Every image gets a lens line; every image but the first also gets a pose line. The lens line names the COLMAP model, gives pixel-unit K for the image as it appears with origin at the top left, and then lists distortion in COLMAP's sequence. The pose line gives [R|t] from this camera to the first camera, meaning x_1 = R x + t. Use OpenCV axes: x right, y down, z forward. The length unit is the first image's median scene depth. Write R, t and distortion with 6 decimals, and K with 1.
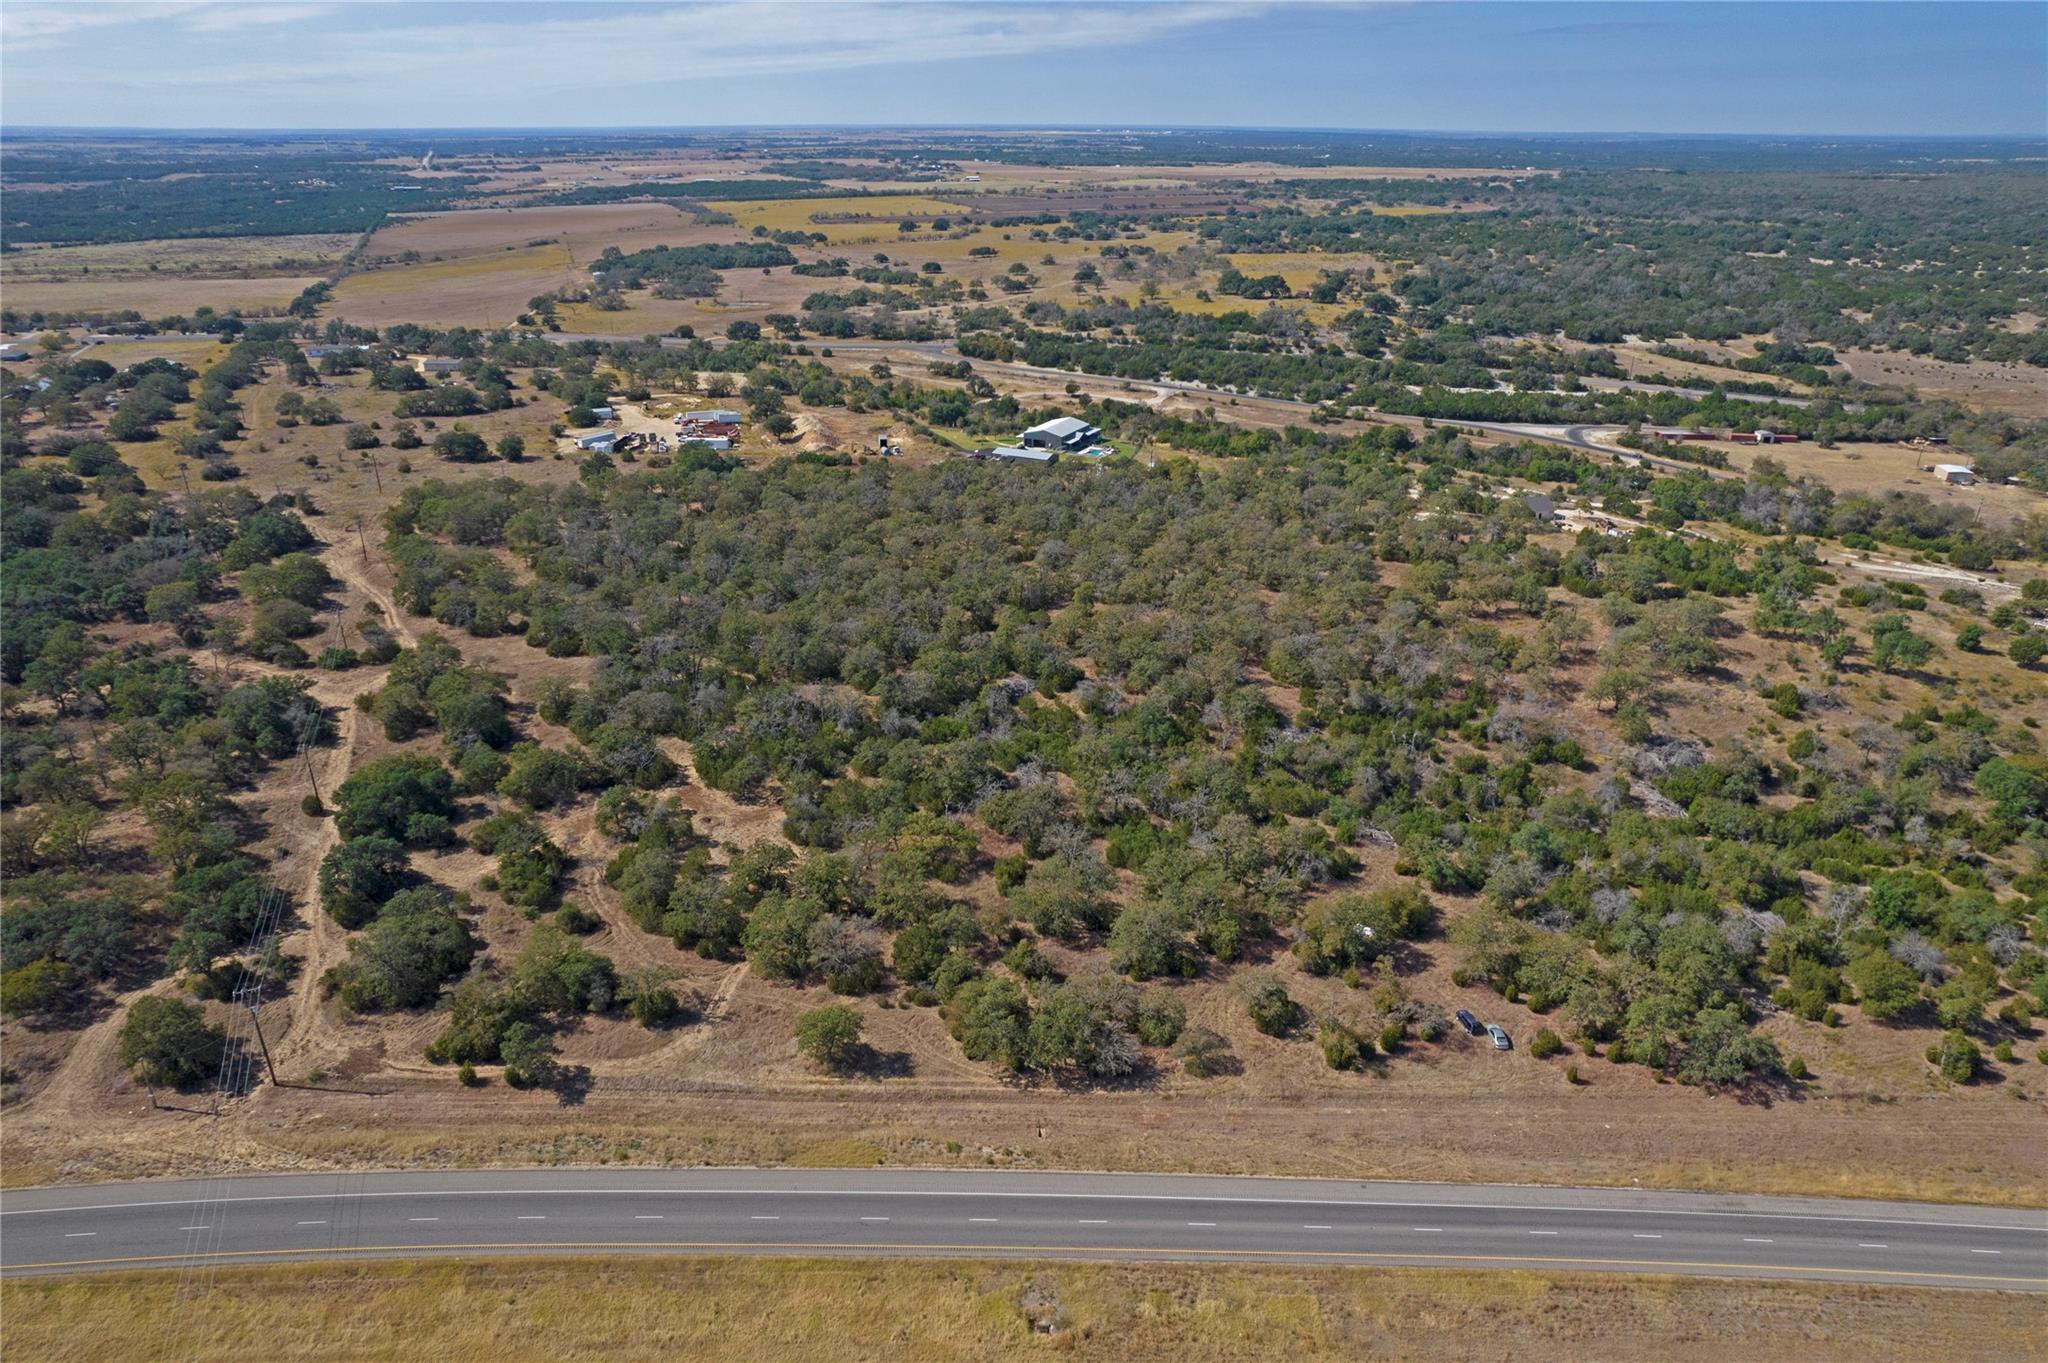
lens RADIAL K [[1305.0, 0, 1022.0], [0, 1305.0, 686.8], [0, 0, 1]] dist [-0.078547, 0.071235]
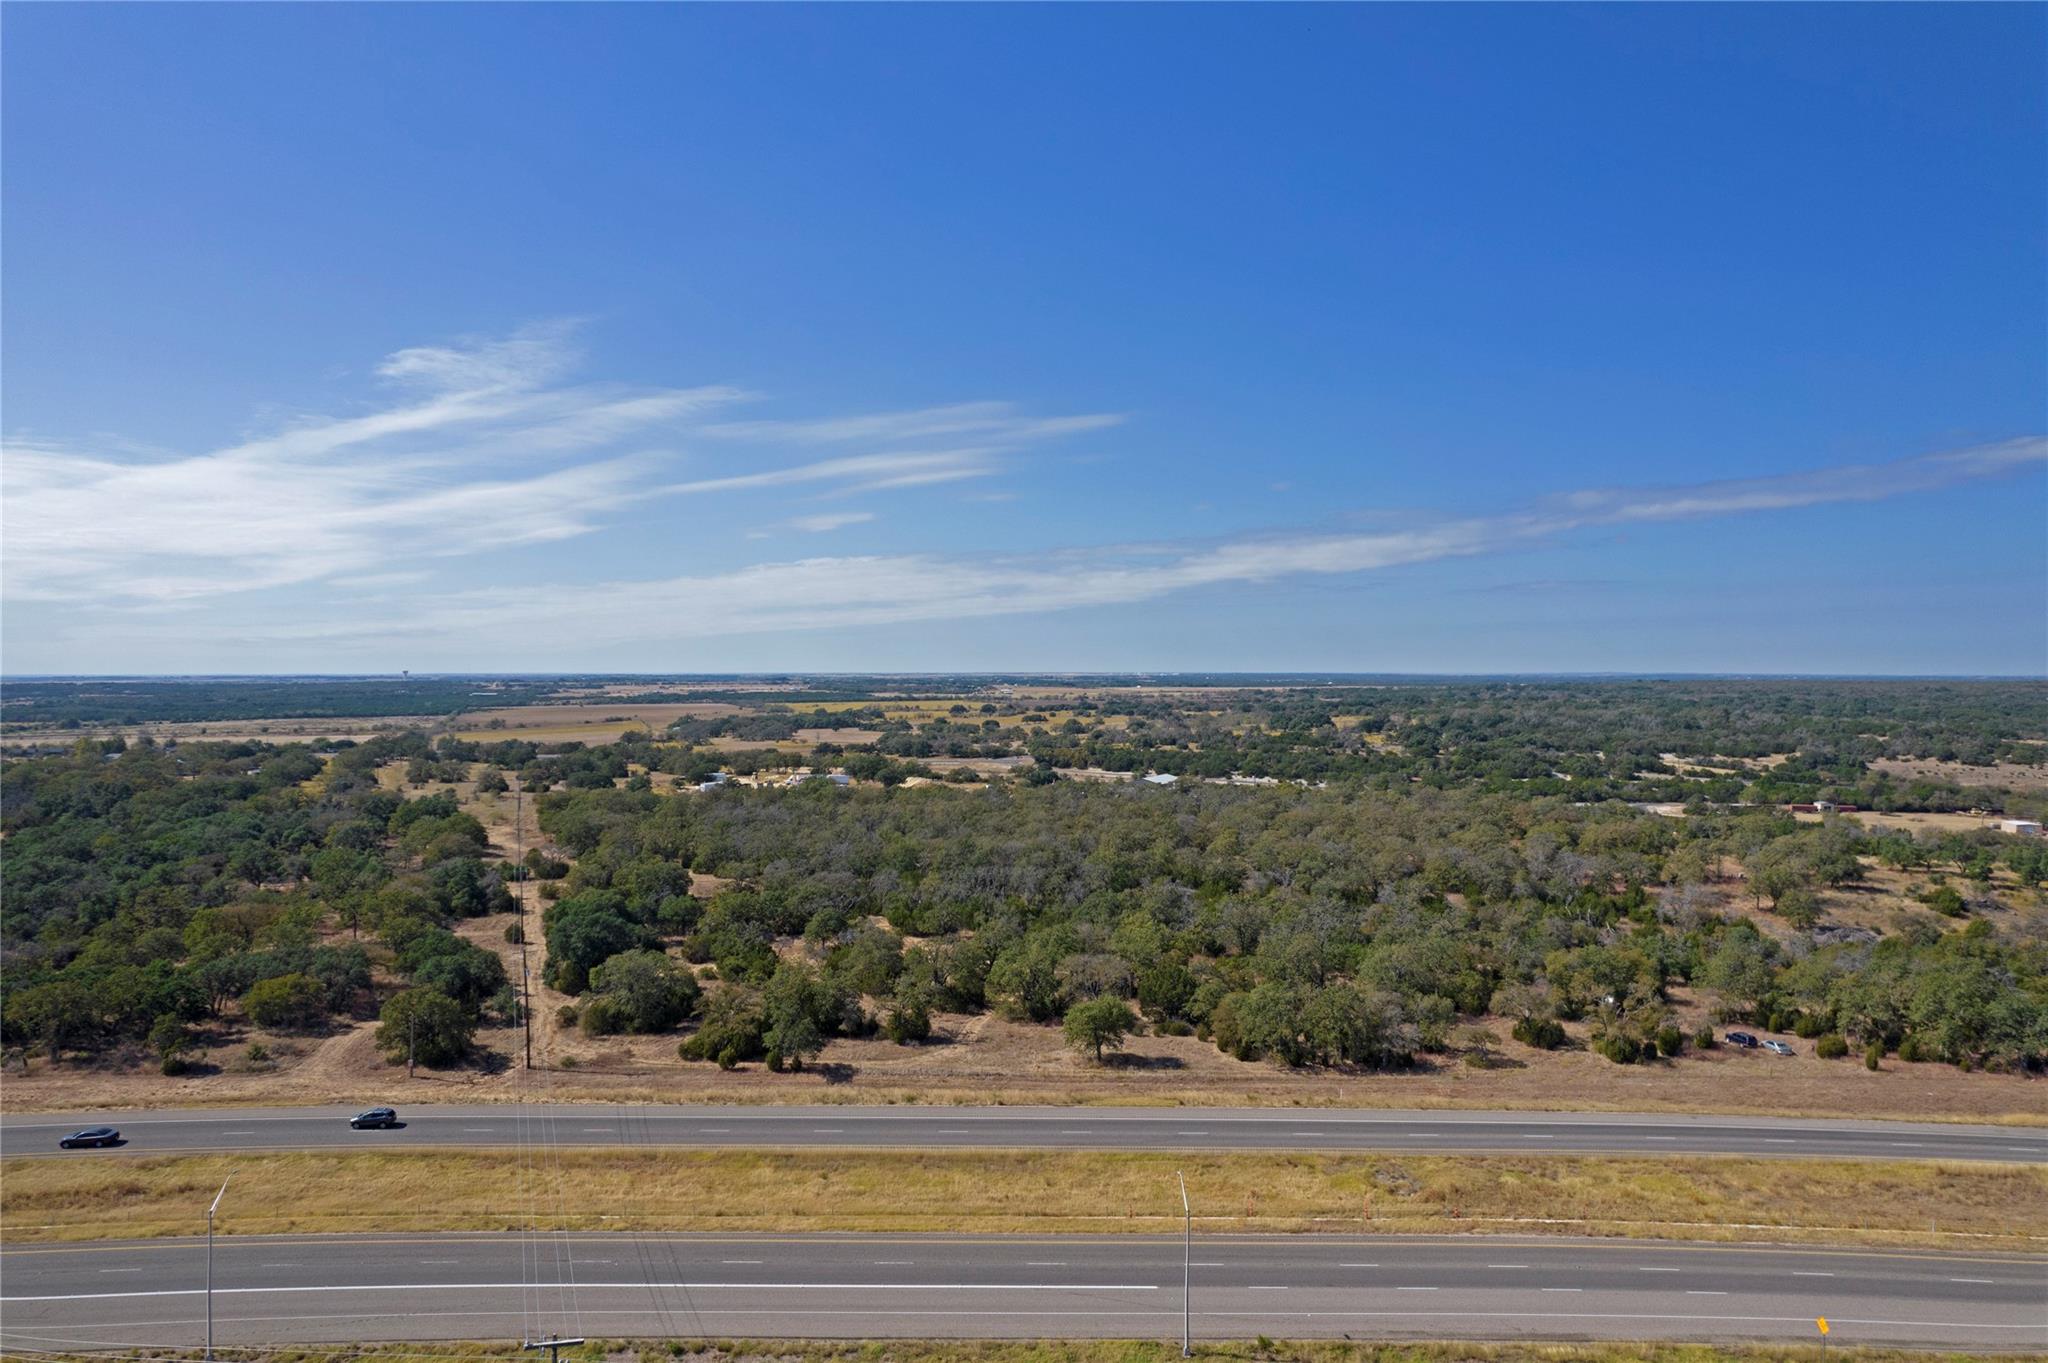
lens RADIAL K [[1306.8, 0, 1022.0], [0, 1306.8, 684.8], [0, 0, 1]] dist [-0.080603, 0.072982]
pose [[0.999925, -0.003435, -0.011786, -0.065710], [-0.001461, 0.919941, -0.392055, 0.139606], [0.012189, 0.392042, 0.919866, -0.000384]]
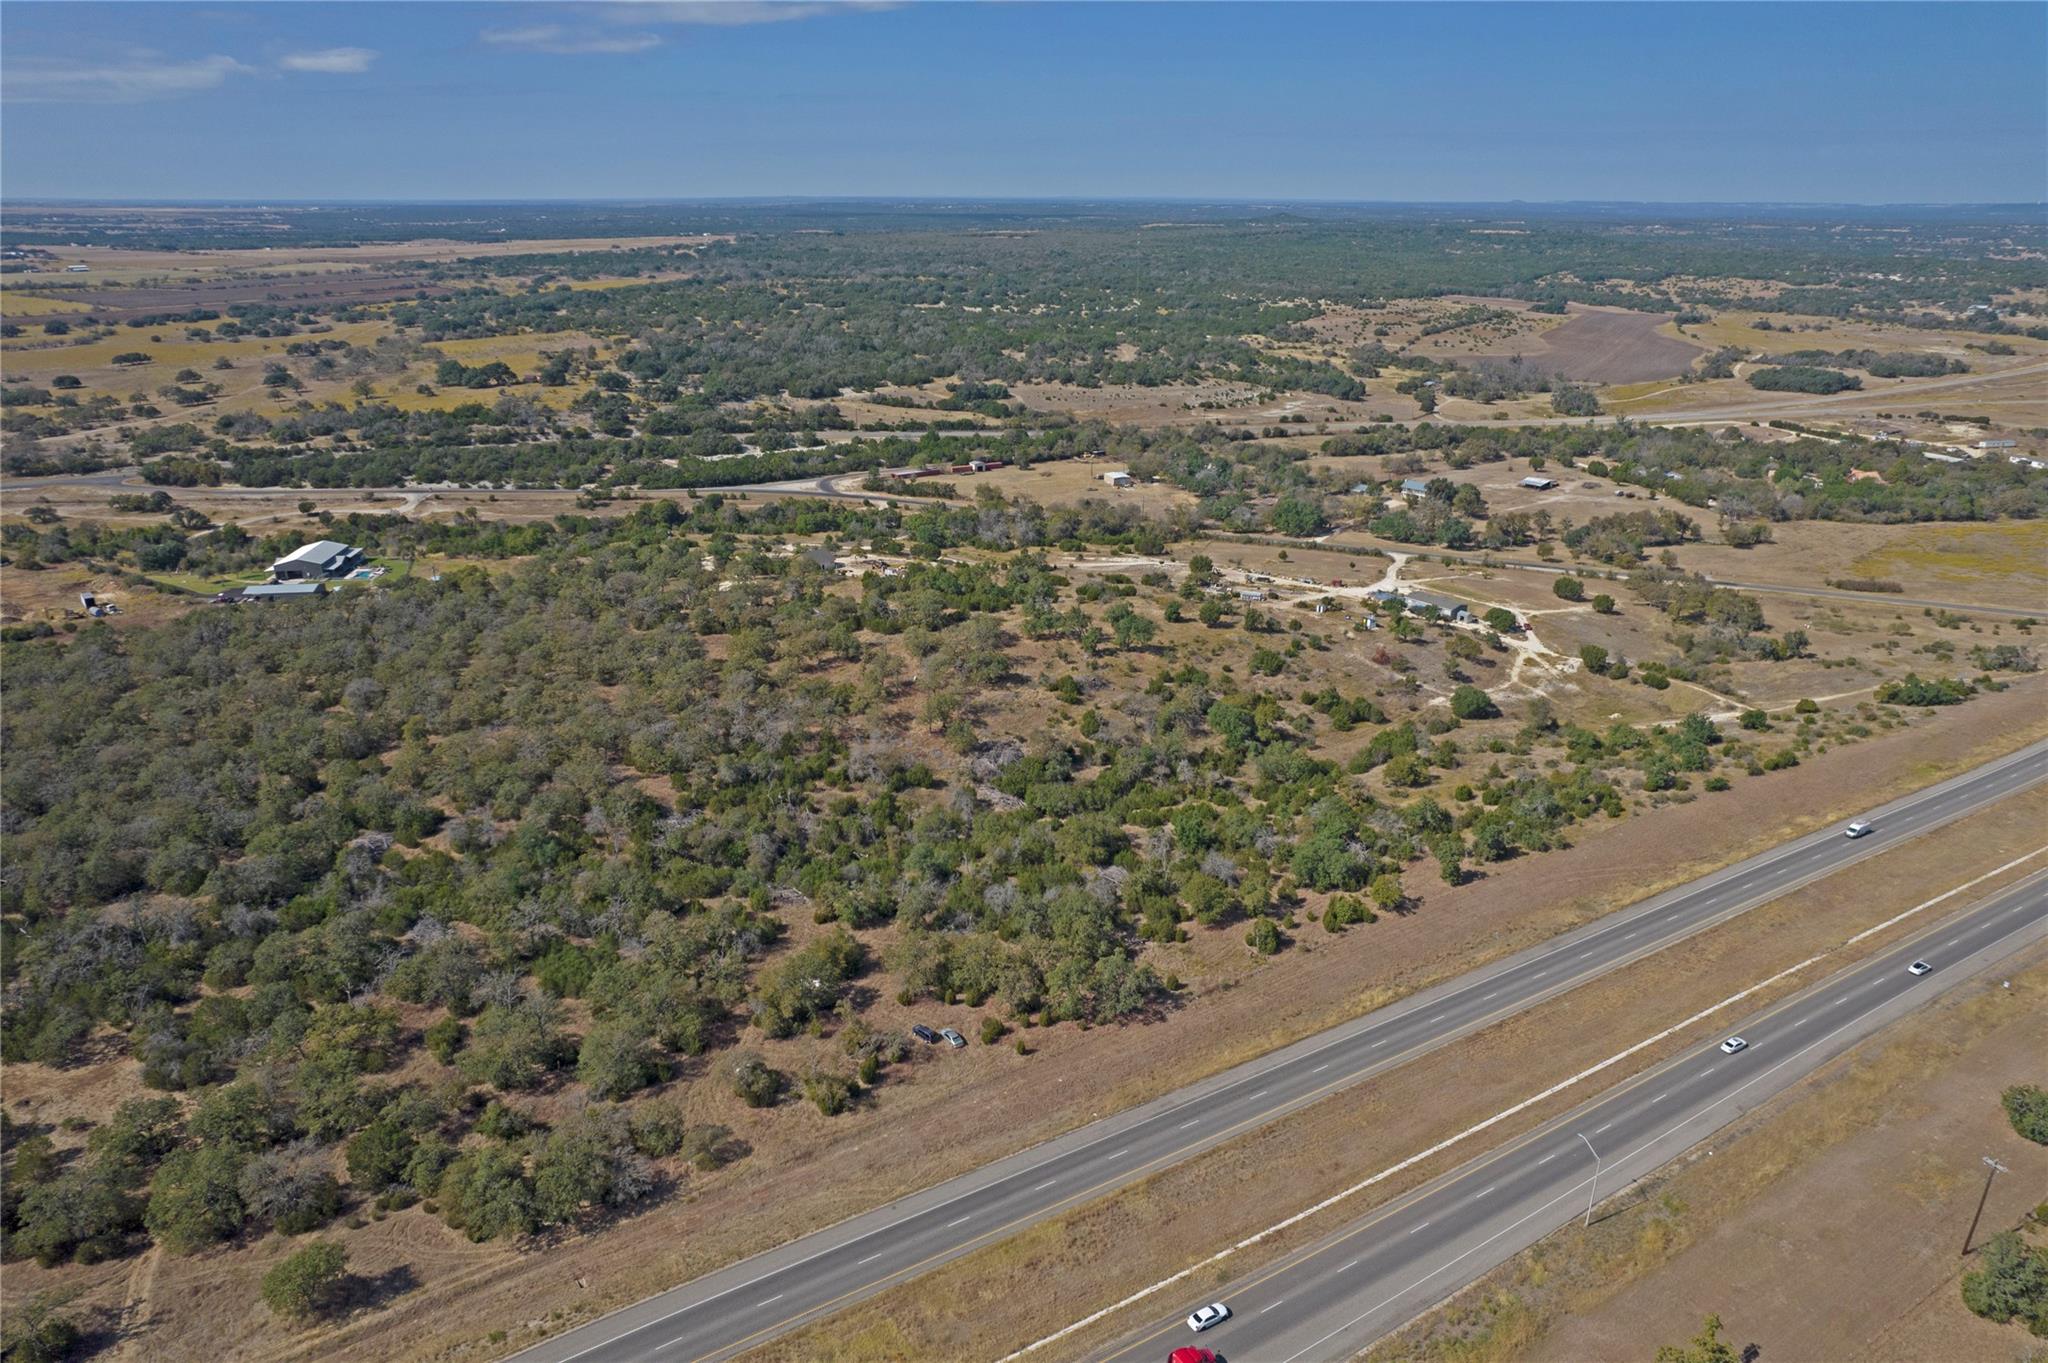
lens RADIAL K [[1305.0, 0, 1022.0], [0, 1305.0, 686.8], [0, 0, 1]] dist [-0.078547, 0.071235]
pose [[0.834610, -0.198182, 0.513956, -0.036717], [0.221811, 0.974963, 0.015749, -0.011851], [-0.504209, 0.100857, 0.857672, -0.013931]]
